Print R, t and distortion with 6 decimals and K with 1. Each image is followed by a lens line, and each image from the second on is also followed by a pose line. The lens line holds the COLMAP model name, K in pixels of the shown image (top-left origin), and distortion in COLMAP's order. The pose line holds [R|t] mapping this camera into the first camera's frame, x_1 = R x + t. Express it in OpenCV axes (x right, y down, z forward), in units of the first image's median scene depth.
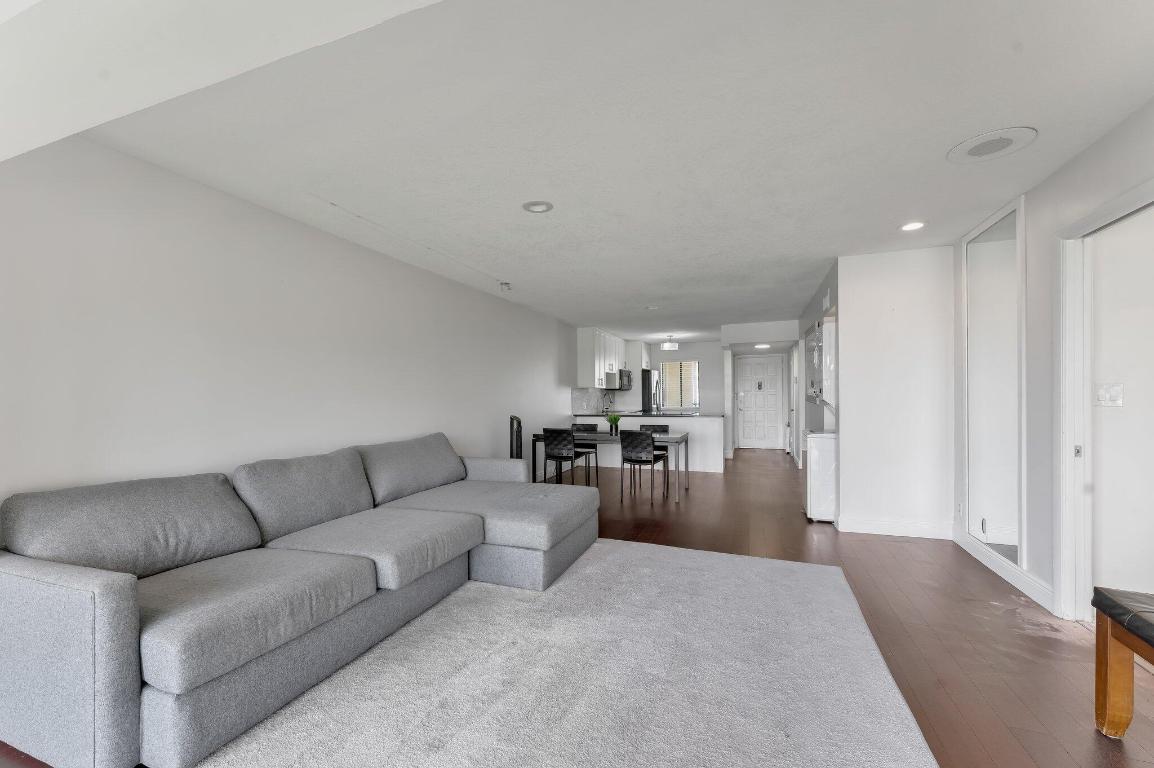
lens RADIAL K [[476.8, 0, 574.9], [0, 476.8, 400.4], [0, 0, 1]] dist [-0.002038, 0.000037]
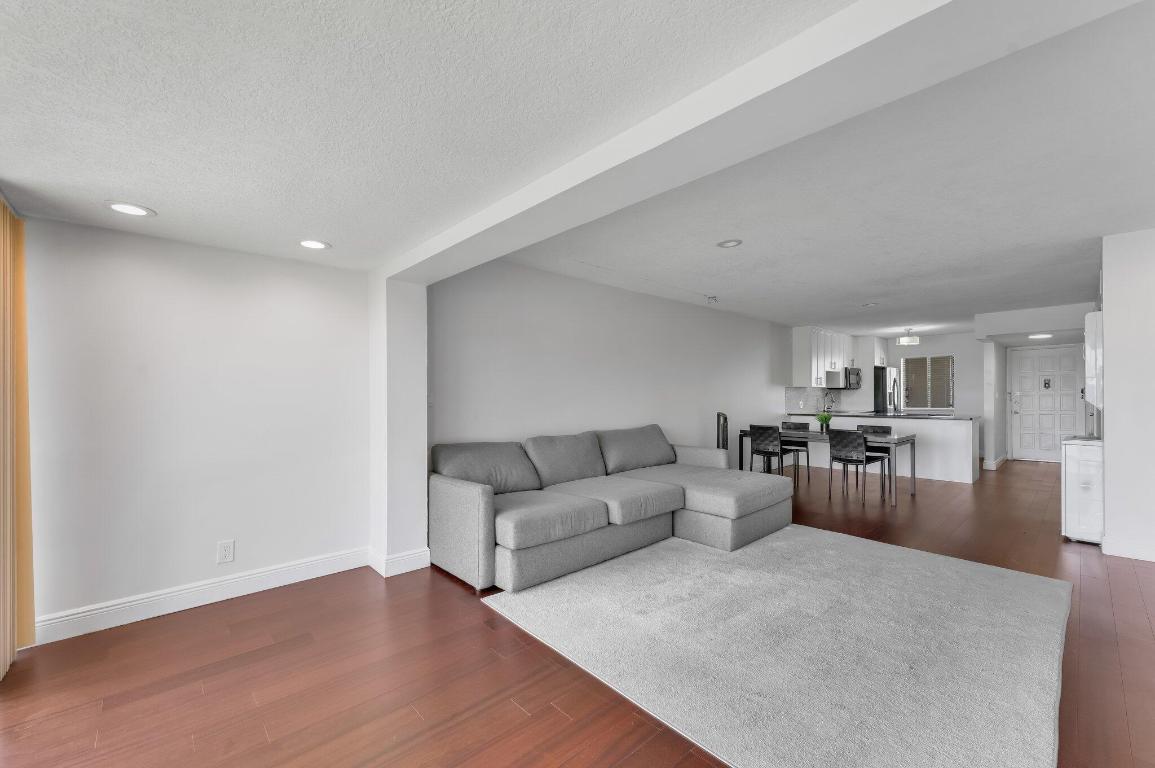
lens RADIAL K [[477.2, 0, 577.9], [0, 477.2, 391.3], [0, 0, 1]] dist [-0.002038, 0.000037]
pose [[0.898452, 0.001937, -0.439067, 0.110425], [-0.008861, 0.999867, -0.013720, 0.001157], [0.438982, 0.016218, 0.898350, -0.279556]]
